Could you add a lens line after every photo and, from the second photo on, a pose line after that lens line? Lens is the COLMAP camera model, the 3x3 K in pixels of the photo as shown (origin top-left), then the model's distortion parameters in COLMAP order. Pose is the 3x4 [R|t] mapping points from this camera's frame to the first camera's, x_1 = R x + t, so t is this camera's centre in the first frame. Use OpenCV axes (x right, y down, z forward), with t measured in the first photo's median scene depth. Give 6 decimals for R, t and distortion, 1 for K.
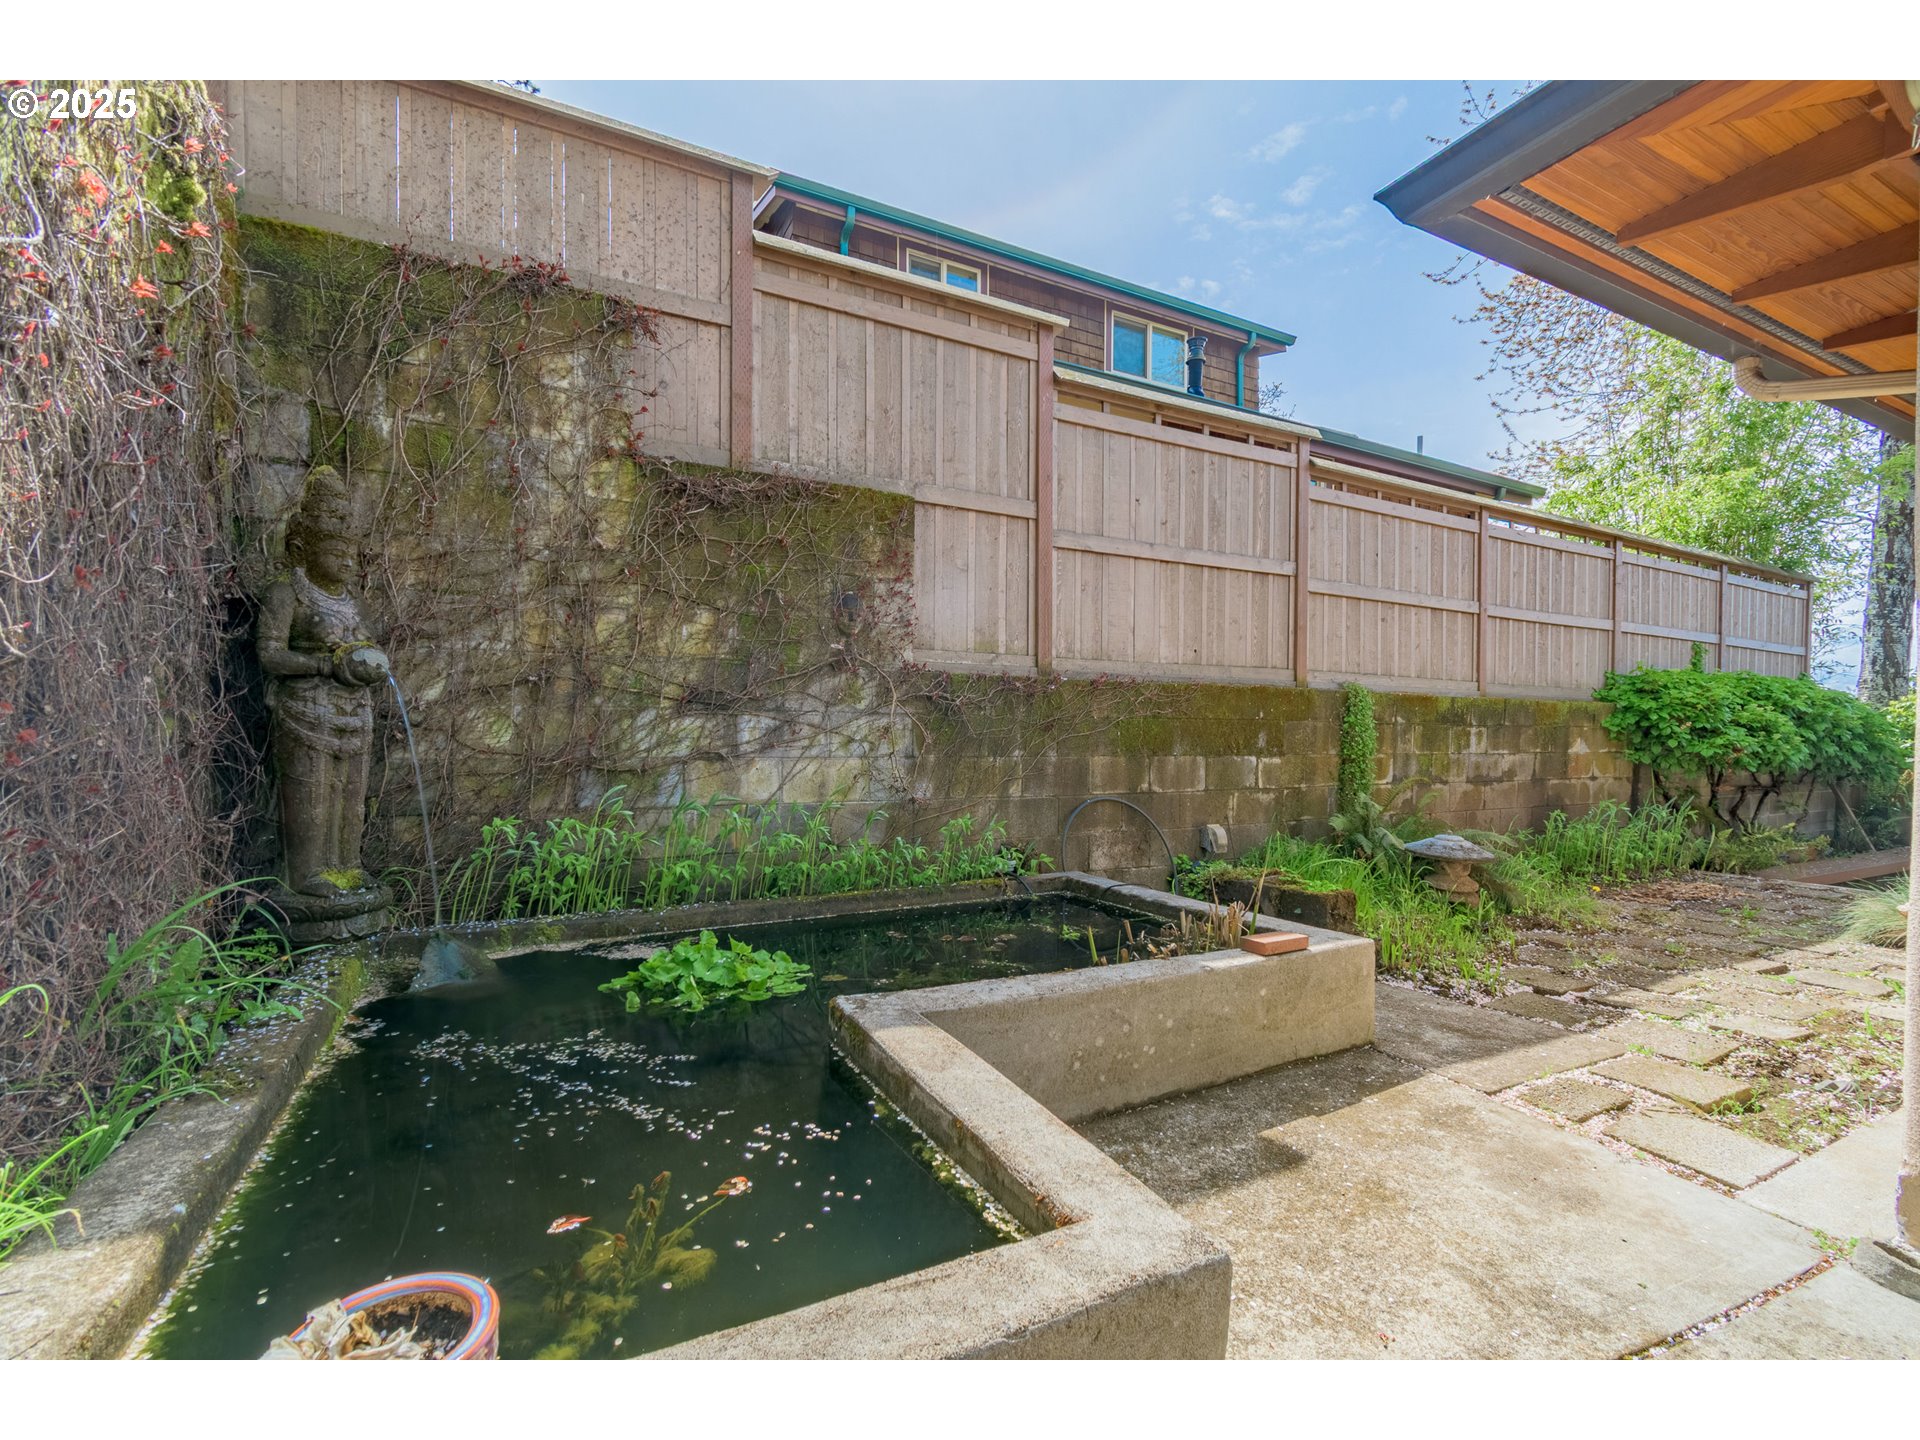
lens RADIAL K [[848.7, 0, 970.5], [0, 848.7, 750.9], [0, 0, 1]] dist [-0.001394, -0.000238]
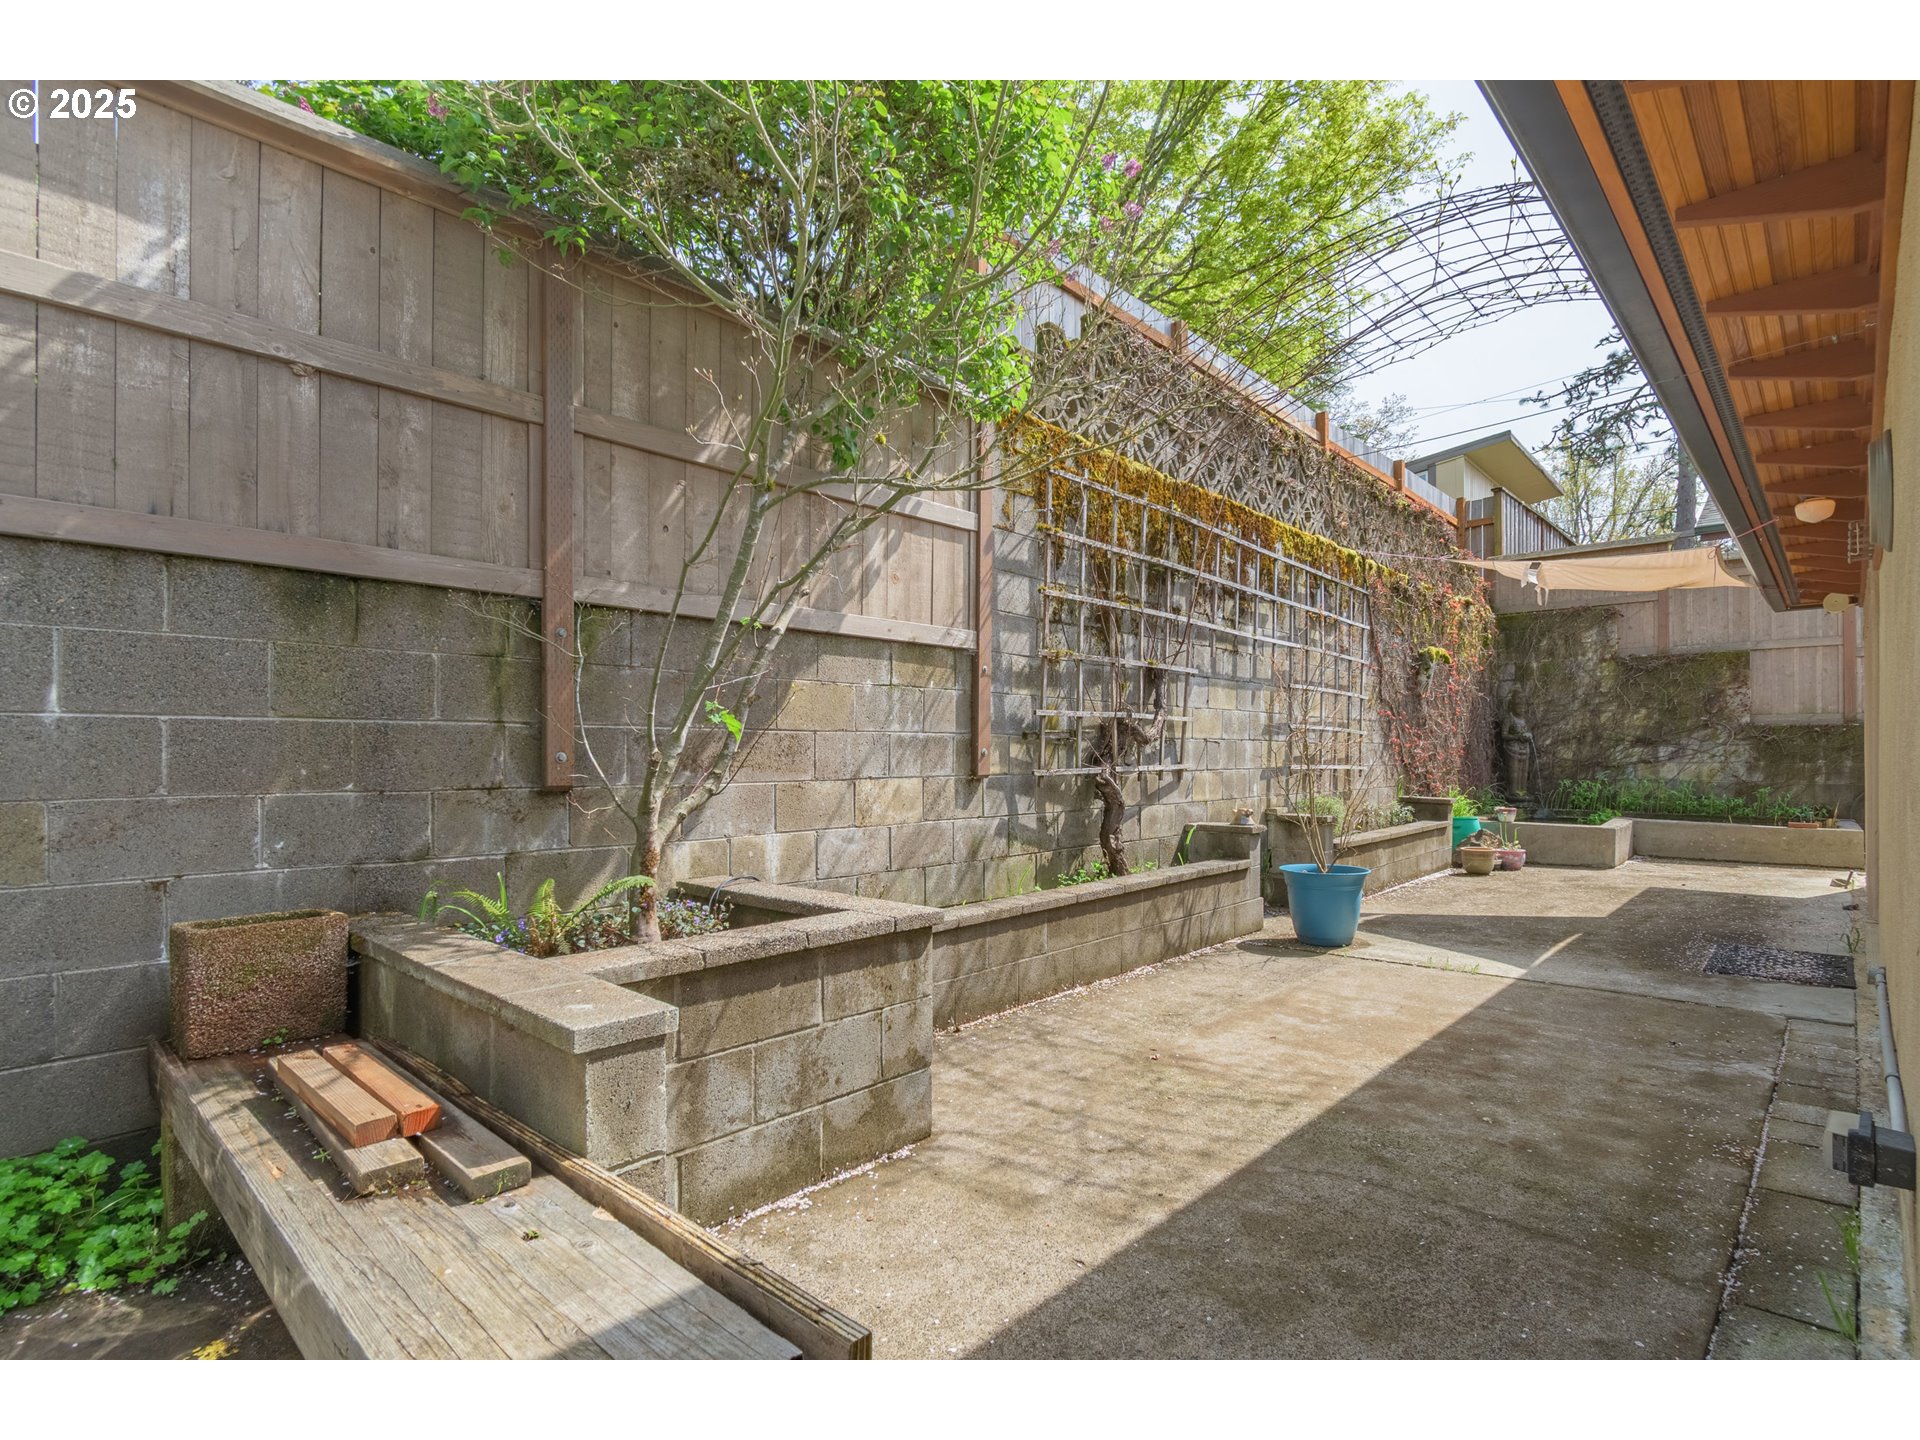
lens RADIAL K [[935.4, 0, 982.8], [0, 935.4, 751.5], [0, 0, 1]] dist [-0.000554, -0.000059]
pose [[0.337700, -0.005133, -0.941240, 1.912179], [-0.007620, 0.999937, -0.008187, 0.015185], [0.941223, 0.009937, 0.337640, -2.149937]]
